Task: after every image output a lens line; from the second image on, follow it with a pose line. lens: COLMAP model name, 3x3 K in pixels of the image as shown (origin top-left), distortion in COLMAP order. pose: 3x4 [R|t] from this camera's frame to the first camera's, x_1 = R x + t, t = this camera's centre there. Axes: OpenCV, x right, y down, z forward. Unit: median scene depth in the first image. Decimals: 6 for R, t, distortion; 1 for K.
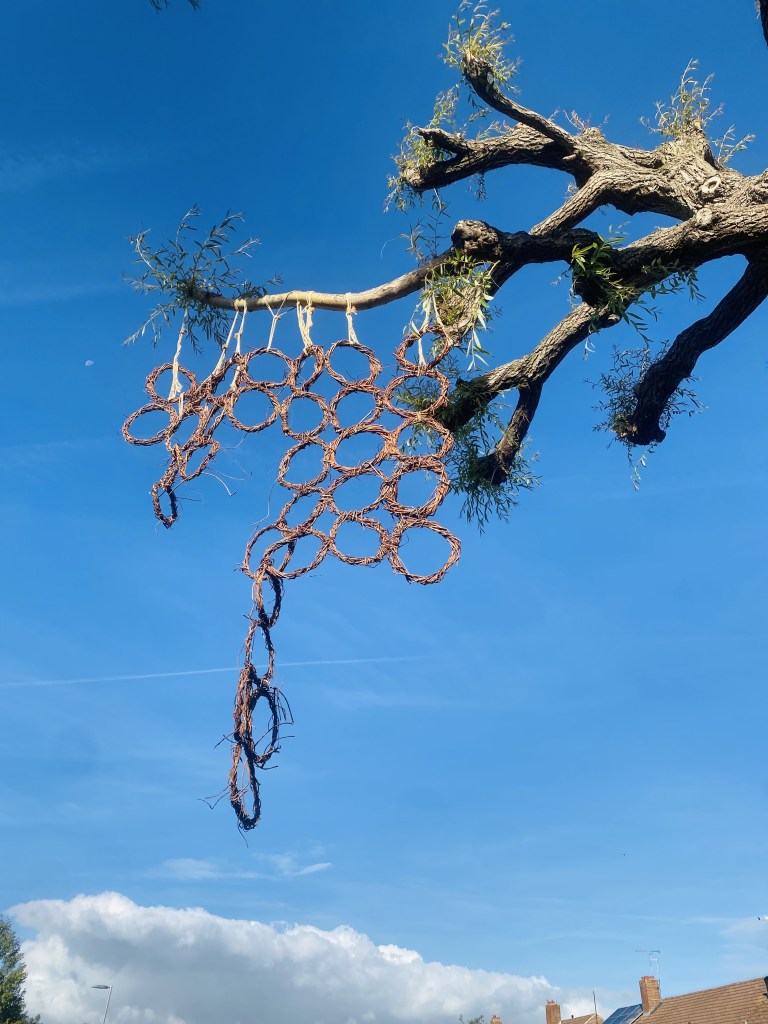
lens RADIAL K [[744.9, 0, 384.0], [0, 744.9, 512.0], [0, 0, 1]] dist [0.094536, -0.088035]
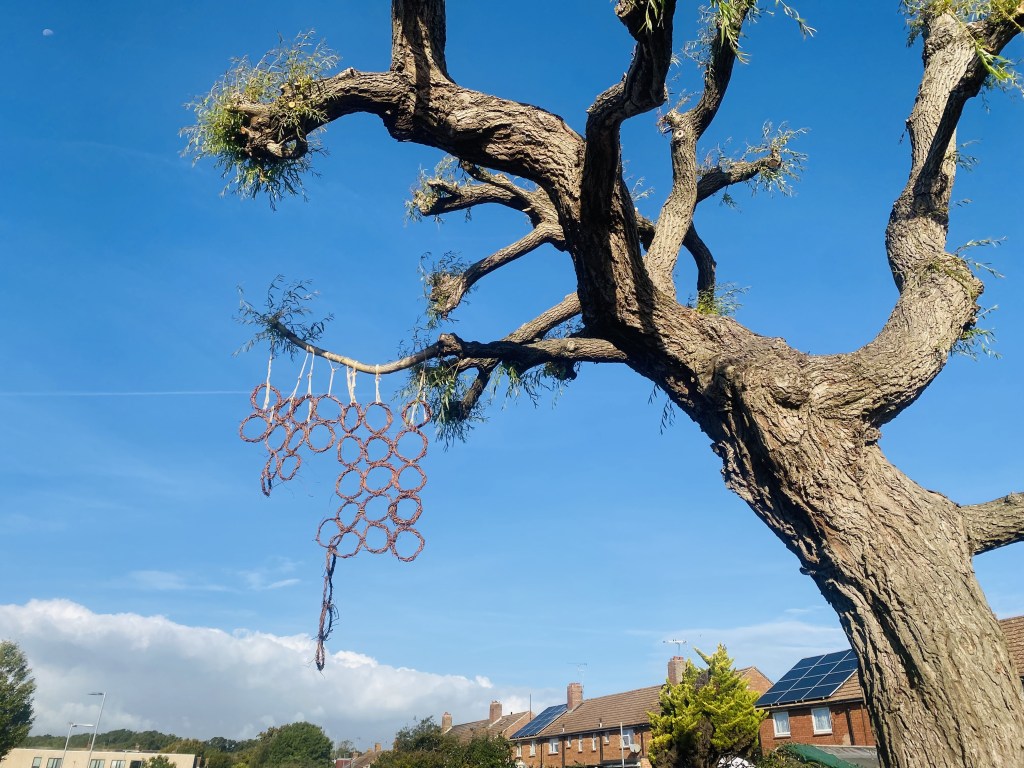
lens RADIAL K [[776.3, 0, 480.7], [0, 776.3, 370.0], [0, 0, 1]] dist [0.048729, -0.051117]
pose [[0.985384, 0.073819, 0.153525, -0.057238], [-0.099007, 0.981562, 0.163502, -0.398013], [-0.138625, -0.176312, 0.974524, -0.536323]]
